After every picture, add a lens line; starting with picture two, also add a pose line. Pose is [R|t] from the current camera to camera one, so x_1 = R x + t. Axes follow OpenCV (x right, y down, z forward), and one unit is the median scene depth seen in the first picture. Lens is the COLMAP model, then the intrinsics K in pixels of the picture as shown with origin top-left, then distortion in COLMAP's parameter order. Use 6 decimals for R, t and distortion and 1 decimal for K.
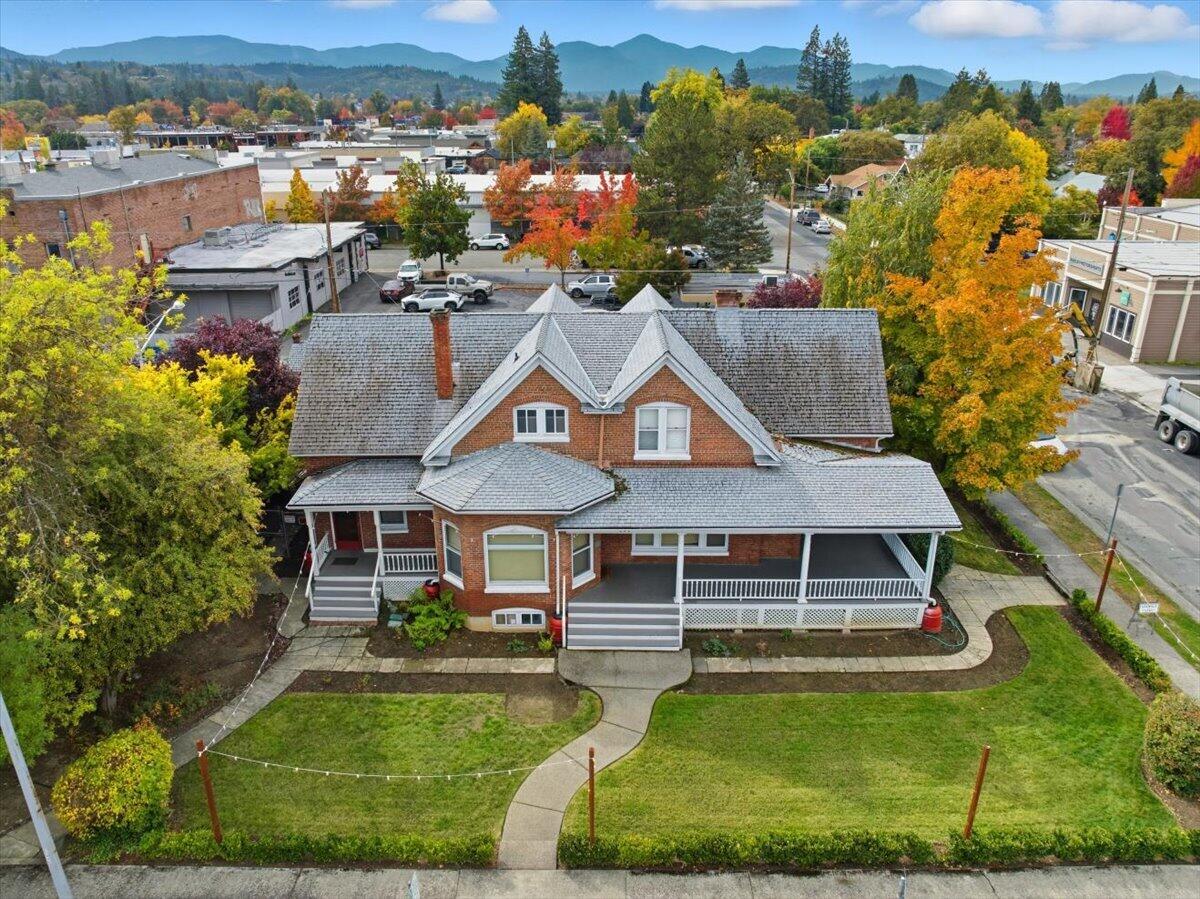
lens RADIAL K [[846.1, 0, 599.3], [0, 846.1, 447.4], [0, 0, 1]] dist [-0.047227, 0.015567]
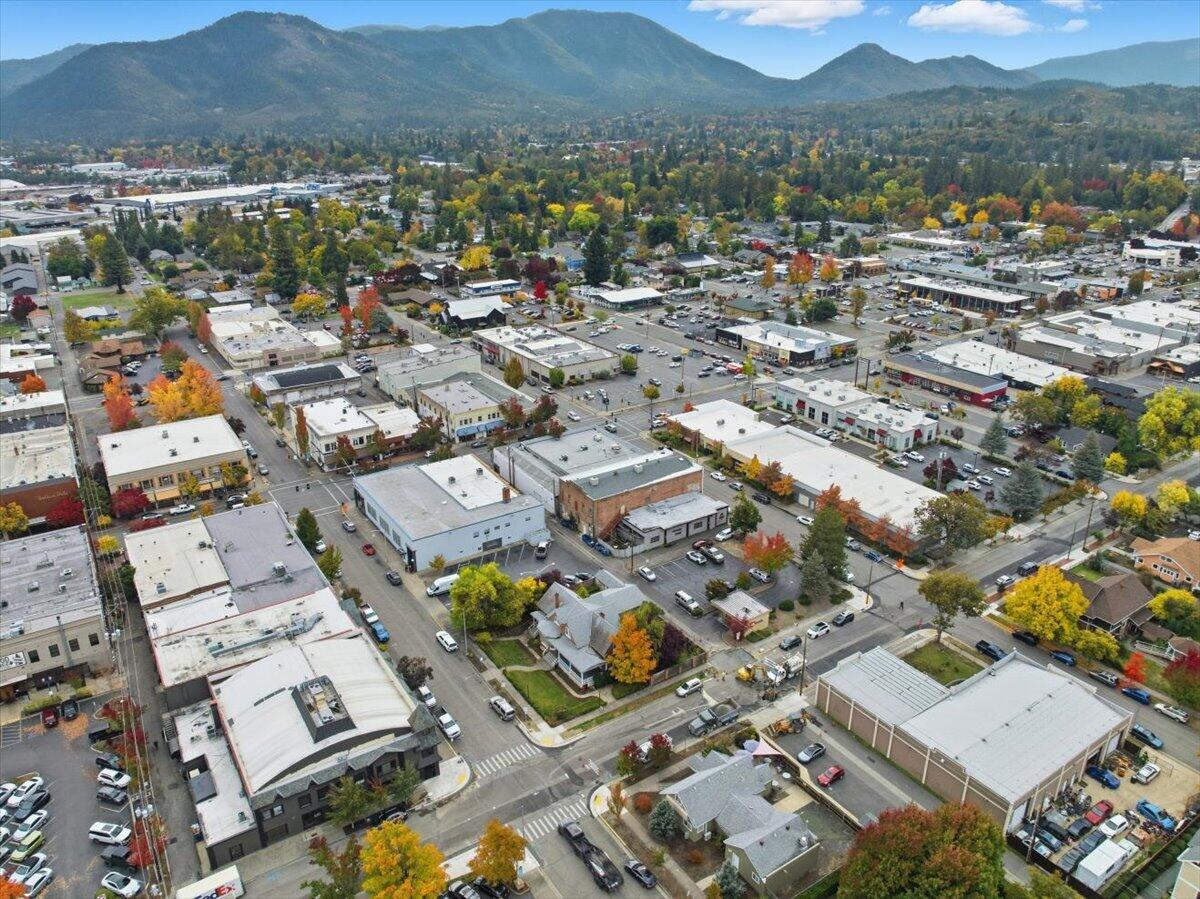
lens RADIAL K [[846.1, 0, 594.0], [0, 846.1, 451.9], [0, 0, 1]] dist [-0.047227, 0.015567]
pose [[0.541938, 0.313297, -0.779838, 4.170209], [-0.310168, 0.936971, 0.160877, -2.101738], [0.781088, 0.154696, 0.604955, -2.433826]]
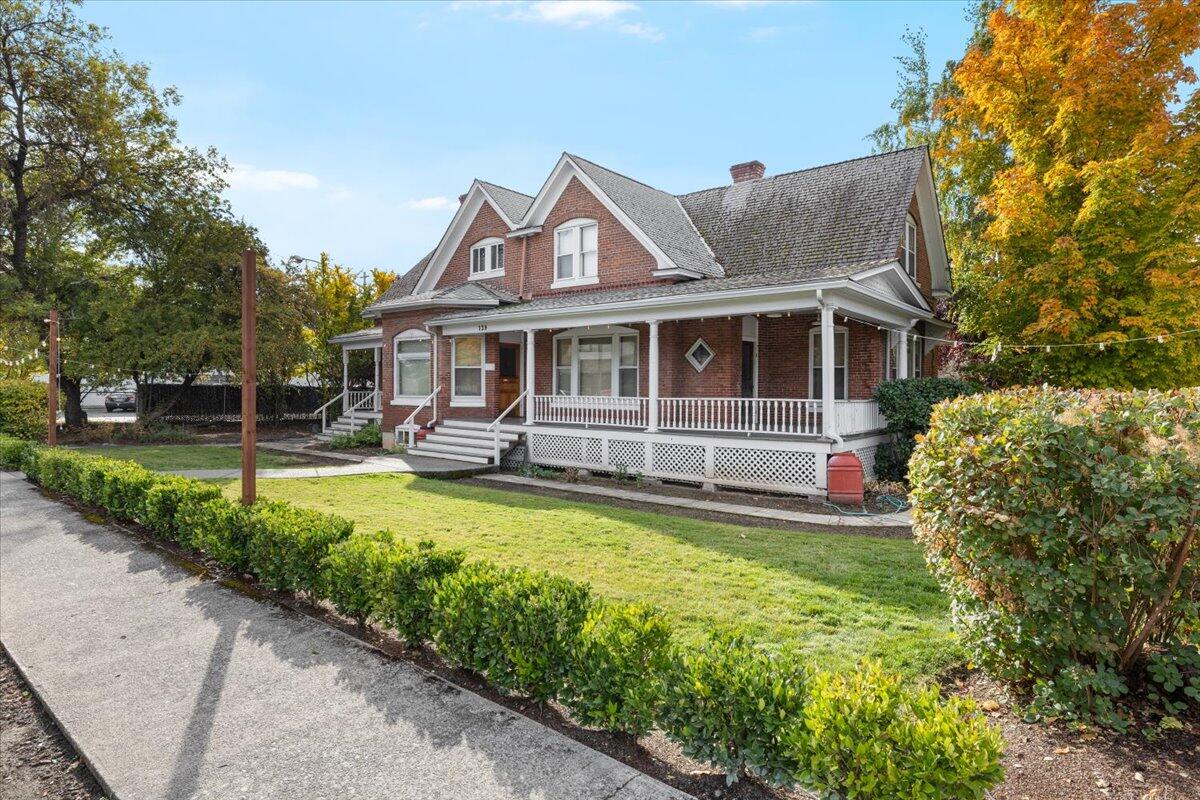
lens RADIAL K [[659.3, 0, 599.0], [0, 659.3, 395.6], [0, 0, 1]] dist [0.000001, -0.000001]
pose [[0.768801, 0.011713, -0.639380, 0.558068], [-0.242607, 0.930429, -0.274670, 0.316724], [0.591681, 0.366285, 0.718157, 0.567991]]
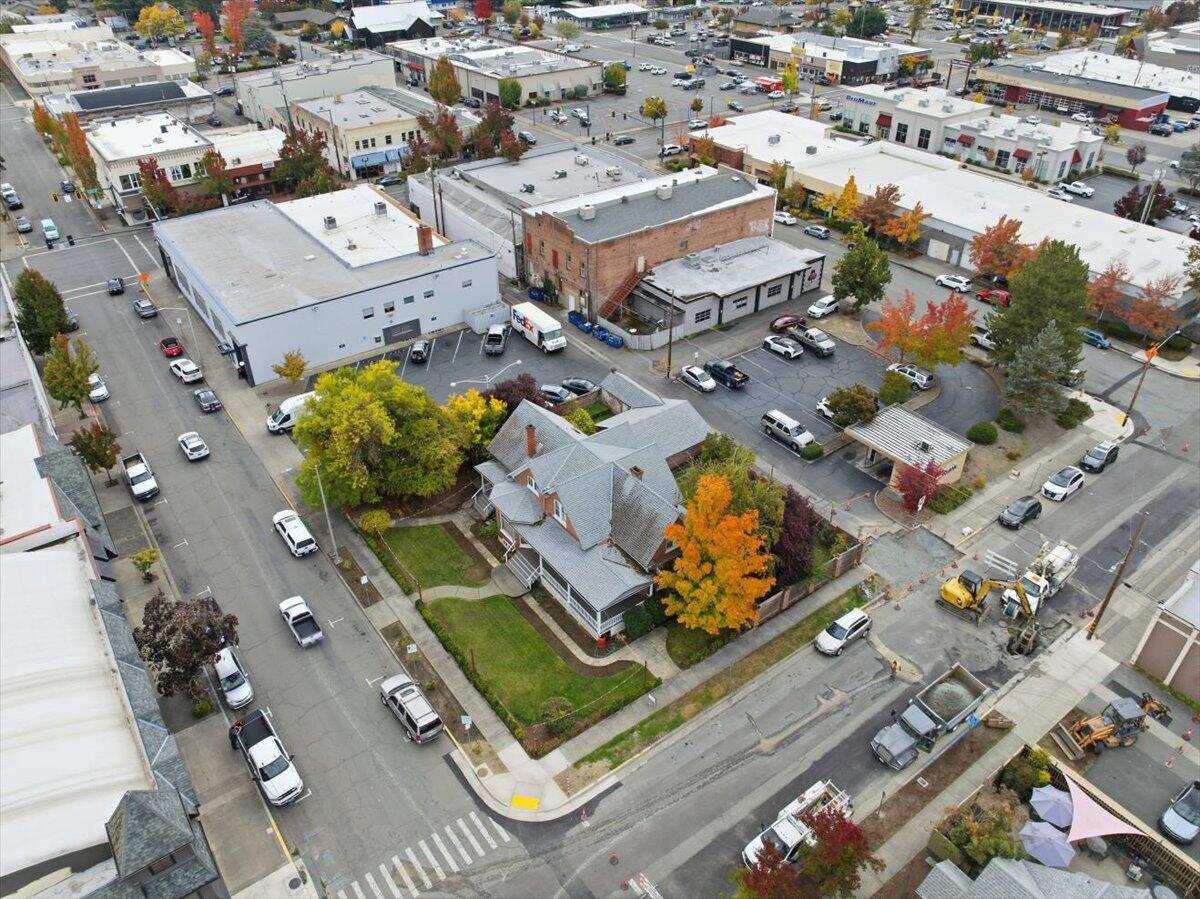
lens RADIAL K [[846.1, 0, 595.2], [0, 846.1, 446.0], [0, 0, 1]] dist [-0.047227, 0.015567]
pose [[0.587736, 0.457057, -0.667582, 1.707592], [-0.301862, 0.889438, 0.343191, -1.077348], [0.750631, -0.000188, 0.660722, -0.552449]]
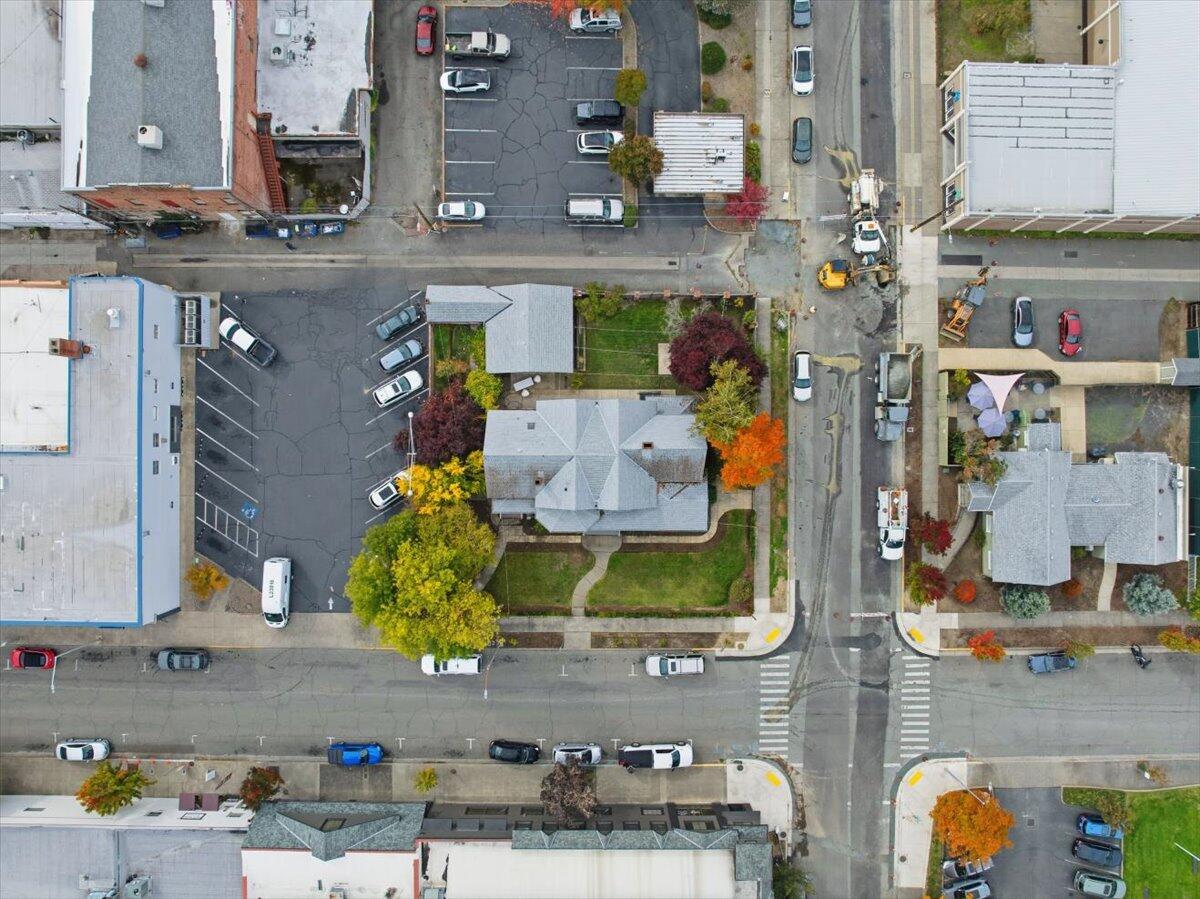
lens RADIAL K [[846.1, 0, 593.8], [0, 846.1, 450.8], [0, 0, 1]] dist [-0.047227, 0.015567]
pose [[0.999937, 0.008071, 0.007838, -0.029800], [-0.010289, 0.374253, 0.927269, -2.855641], [0.004551, -0.927291, 0.374313, 0.063845]]
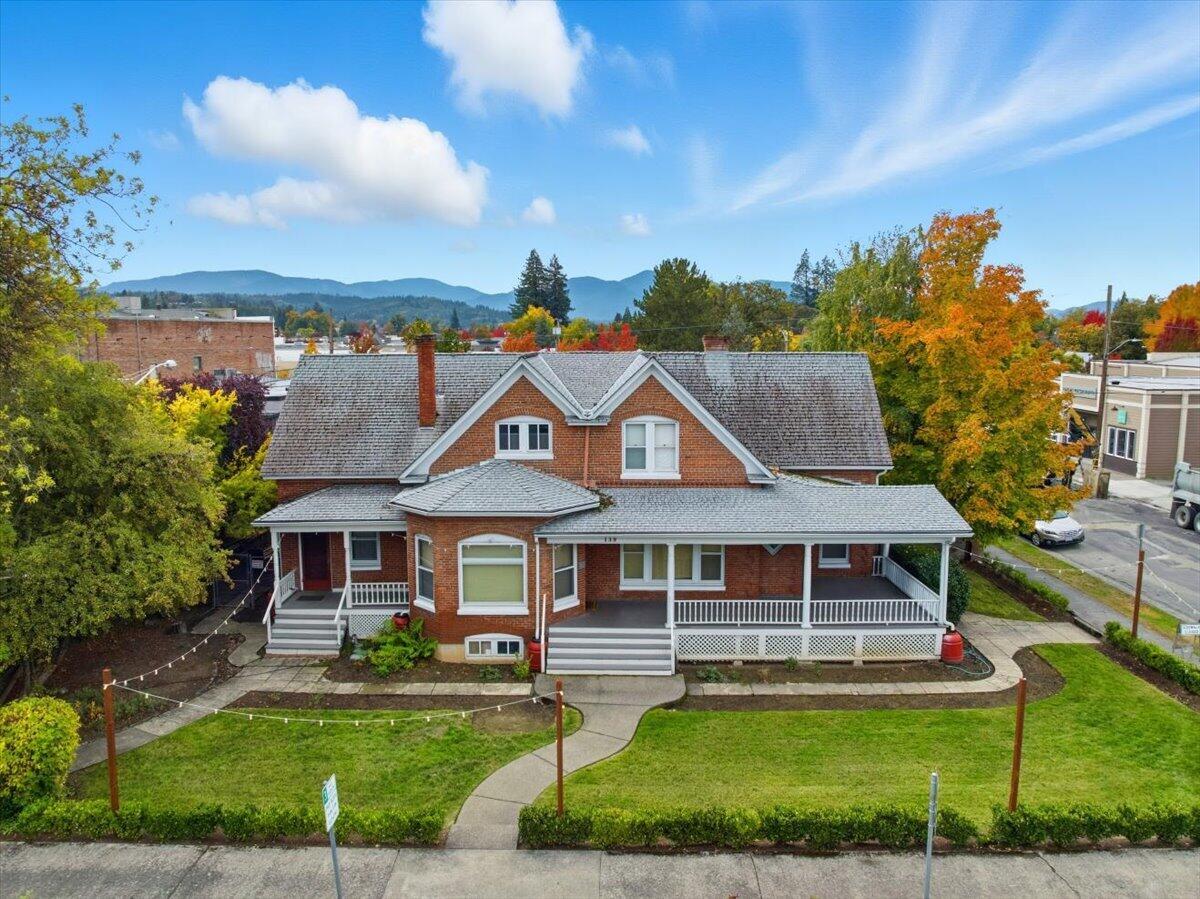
lens RADIAL K [[846.1, 0, 599.1], [0, 846.1, 448.2], [0, 0, 1]] dist [-0.047227, 0.015567]
pose [[0.999963, -0.000533, -0.008558, 0.025156], [-0.001607, 0.968741, -0.248068, 0.222126], [0.008423, 0.248073, 0.968705, 0.071818]]
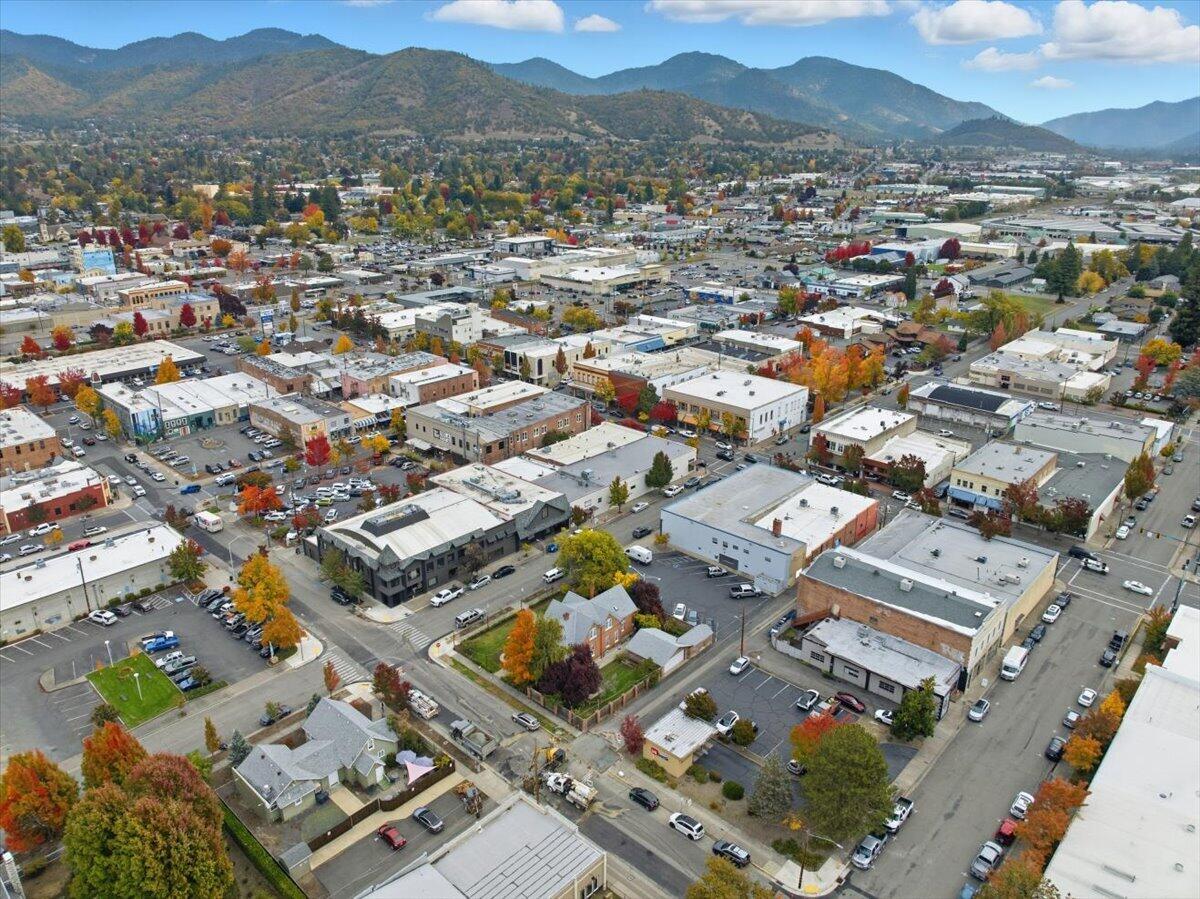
lens RADIAL K [[846.1, 0, 591.9], [0, 846.1, 444.1], [0, 0, 1]] dist [-0.047227, 0.015567]
pose [[-0.688128, 0.247449, -0.682092, 3.442579], [-0.273157, 0.782548, 0.559467, -4.089478], [0.672209, 0.571303, -0.470901, 3.159218]]
